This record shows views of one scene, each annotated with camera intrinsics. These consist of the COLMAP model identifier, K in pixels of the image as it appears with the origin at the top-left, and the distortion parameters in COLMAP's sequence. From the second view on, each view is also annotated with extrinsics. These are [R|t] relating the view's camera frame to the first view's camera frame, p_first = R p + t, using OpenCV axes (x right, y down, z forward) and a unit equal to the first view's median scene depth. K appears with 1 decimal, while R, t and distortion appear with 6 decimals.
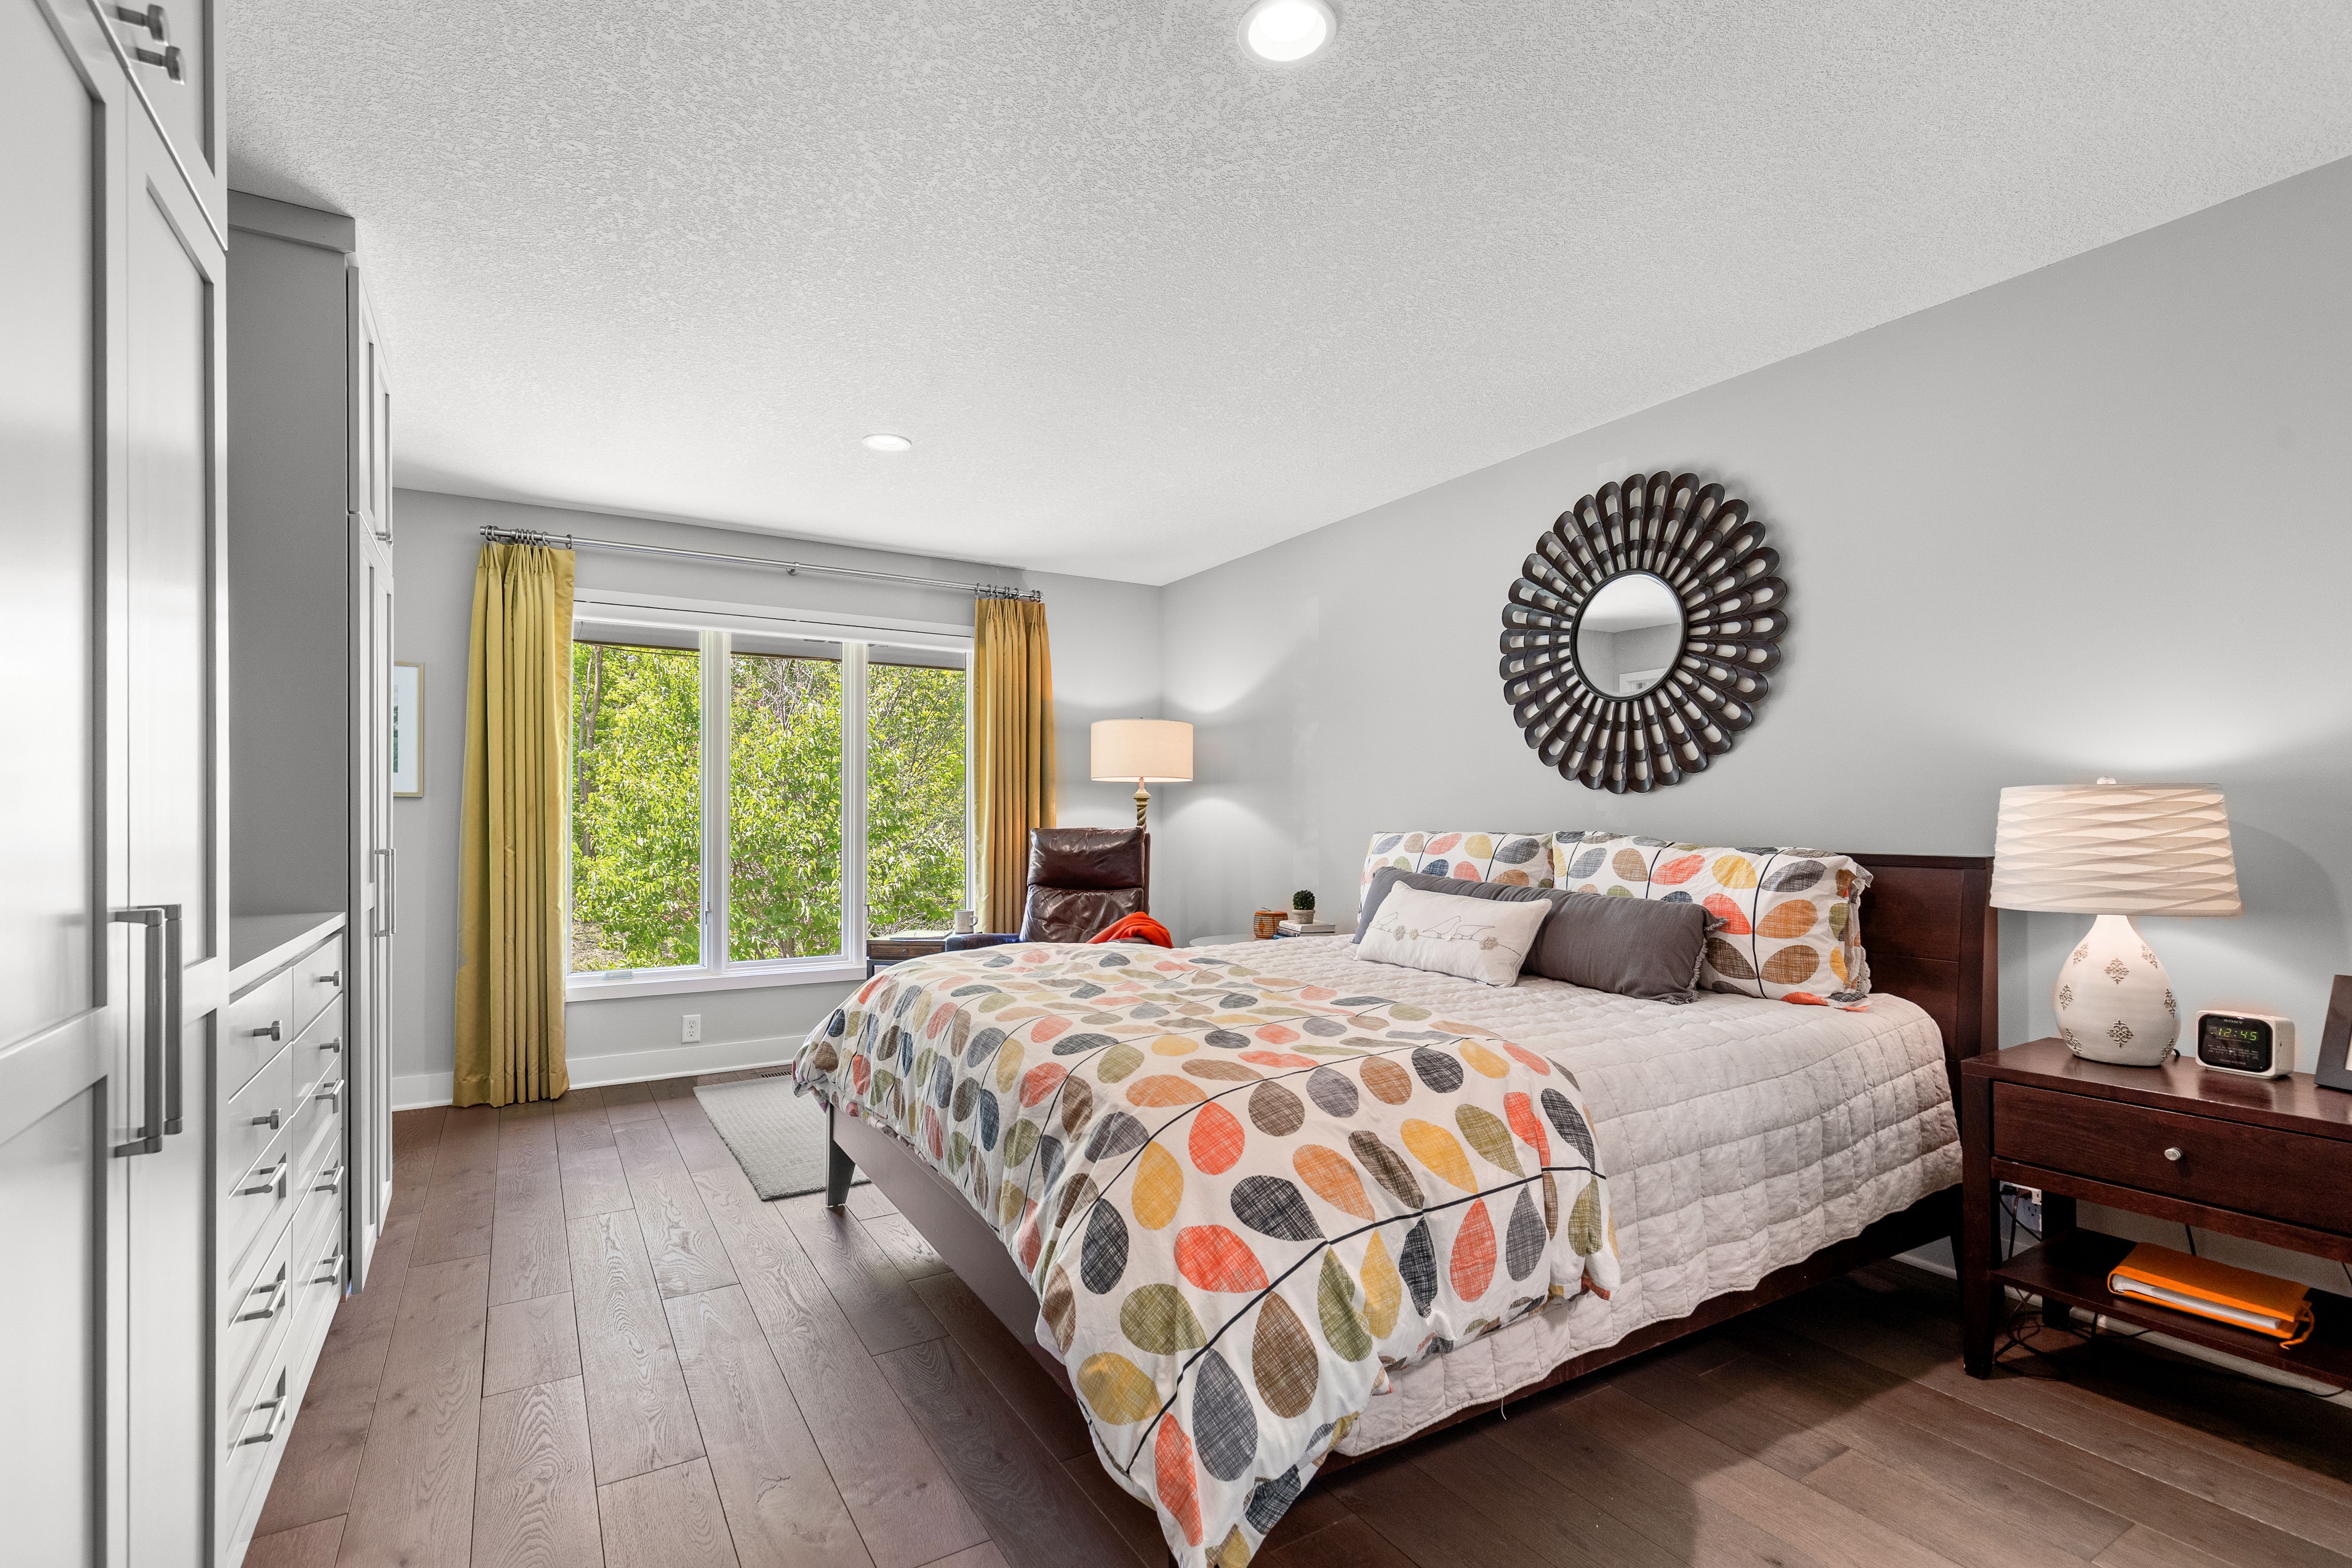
lens RADIAL K [[1070.7, 0, 1168.6], [0, 1070.7, 802.3], [0, 0, 1]] dist [0.011635, -0.000212]
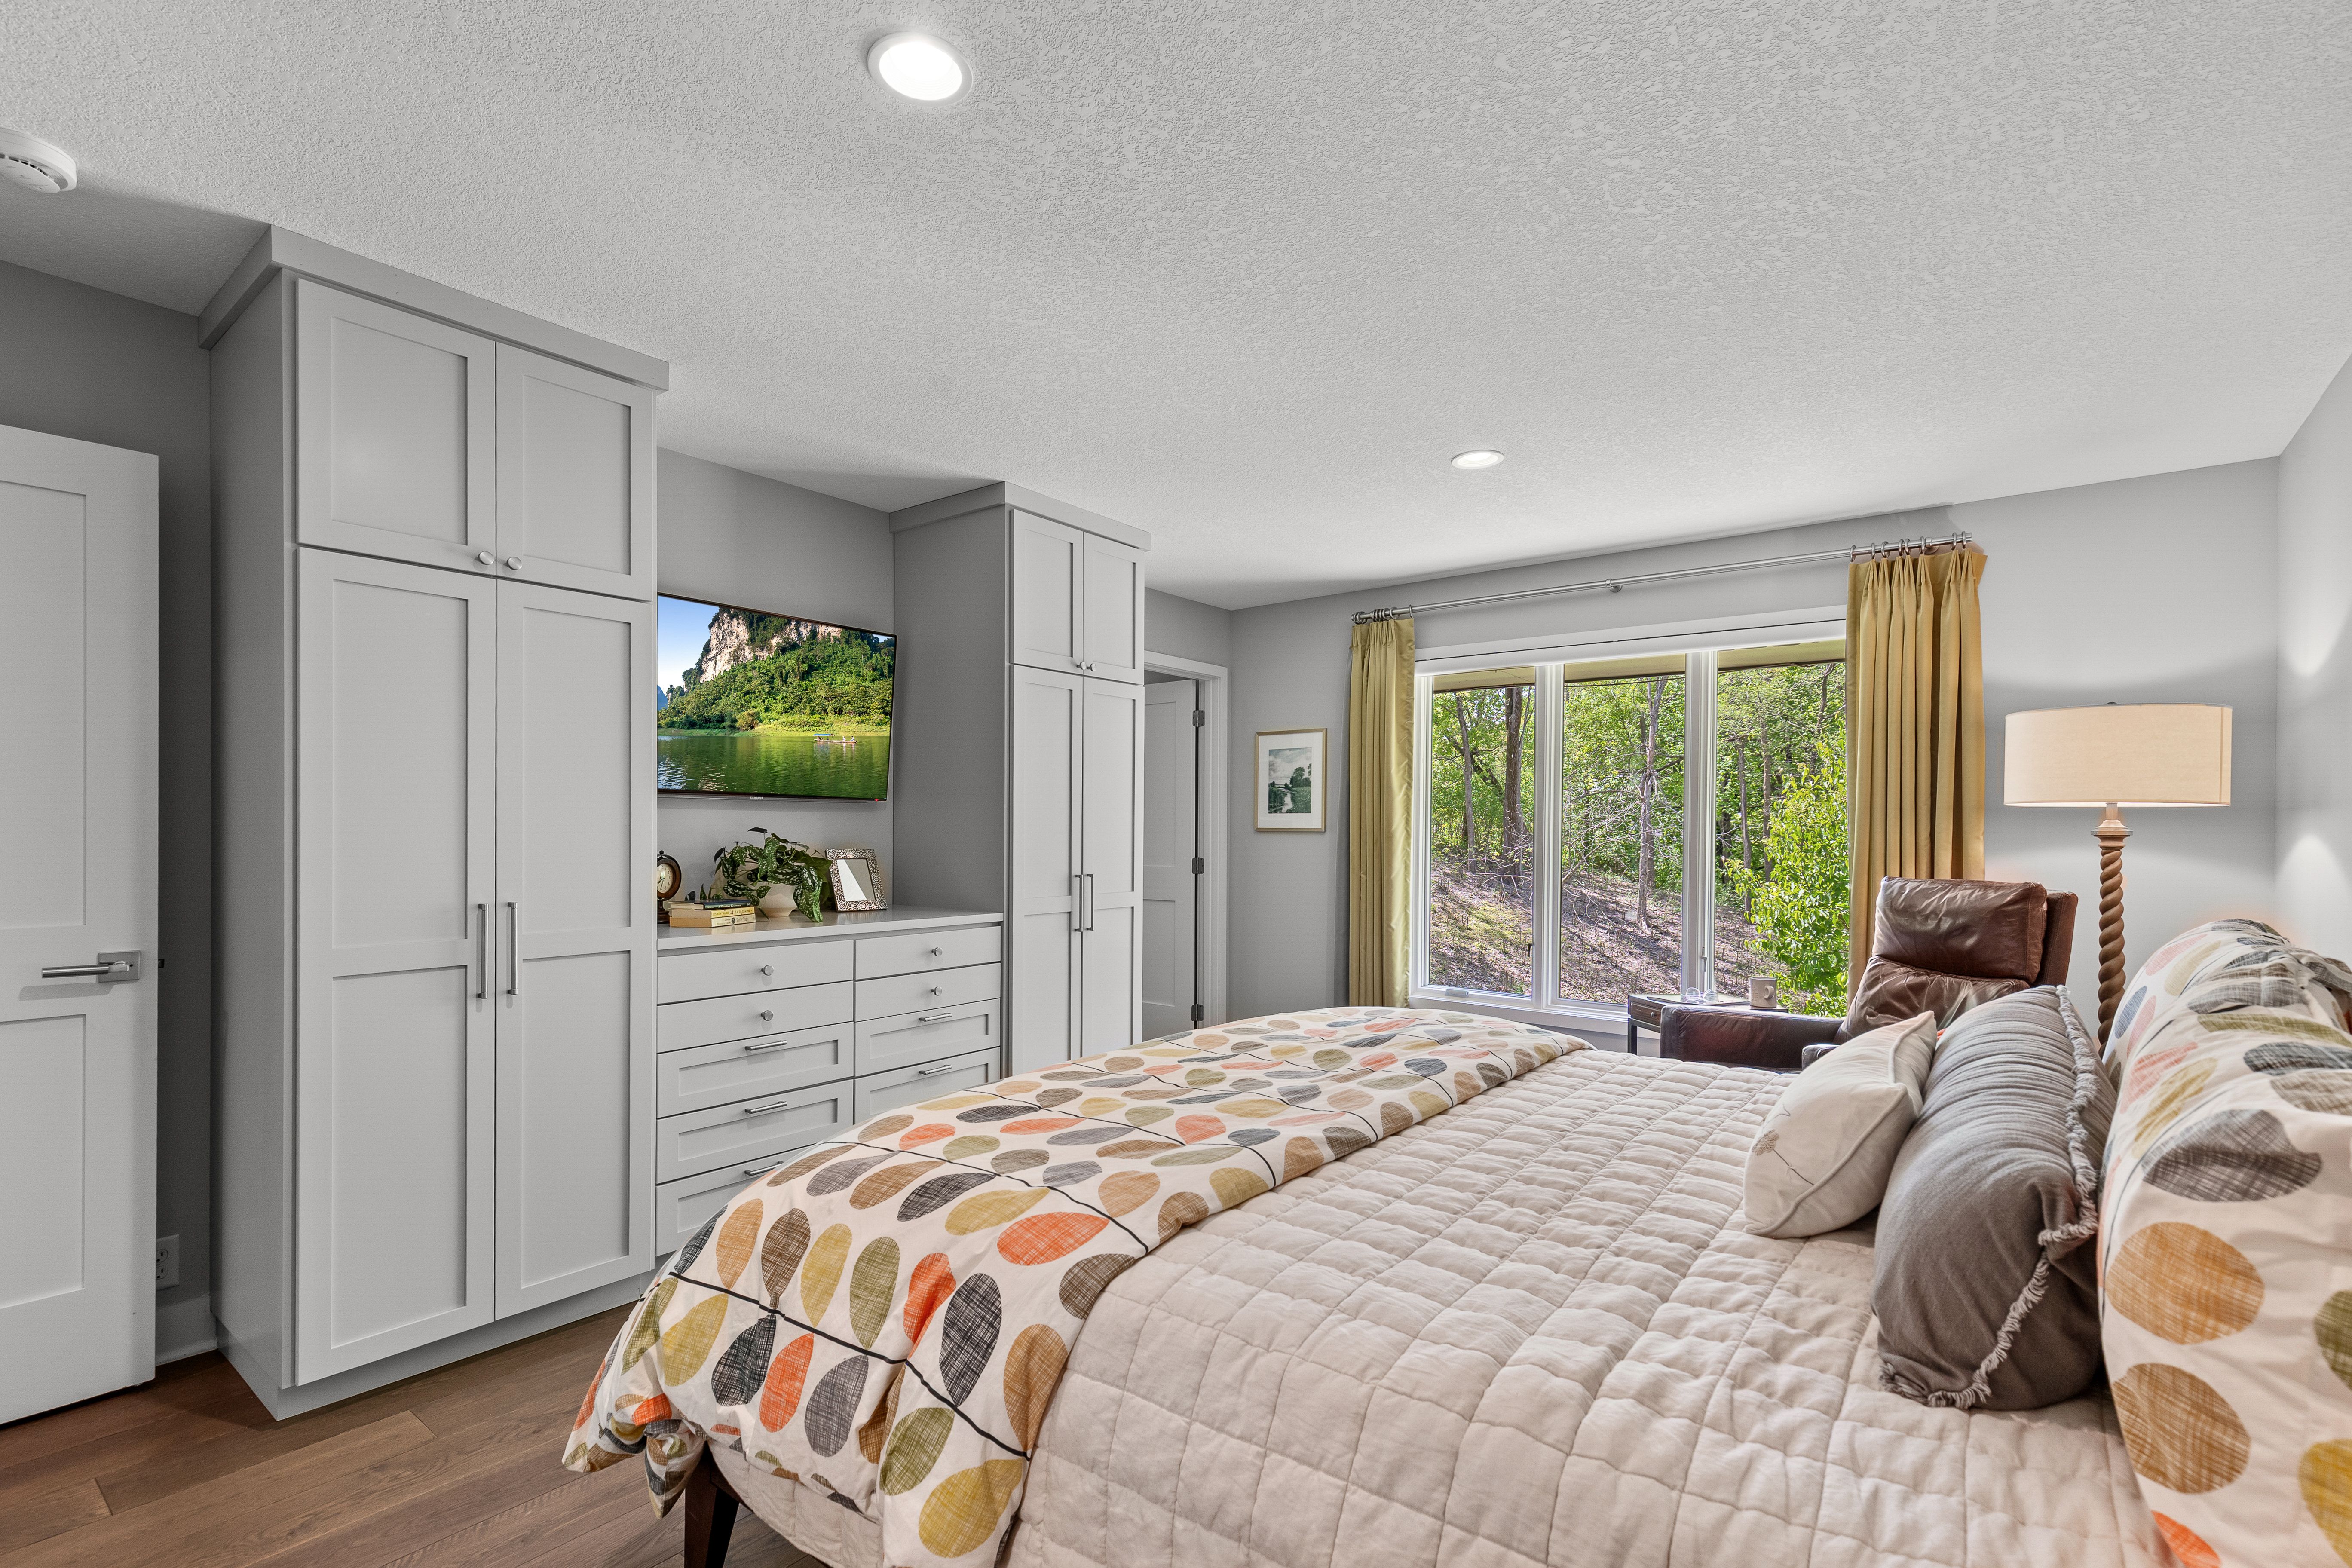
lens RADIAL K [[1070.7, 0, 1170.7], [0, 1070.7, 822.5], [0, 0, 1]] dist [0.011635, -0.000212]
pose [[0.364494, -0.001326, -0.931205, 0.531194], [0.005492, 0.999985, 0.000726, -0.020227], [0.931189, -0.005379, 0.364496, 0.418736]]
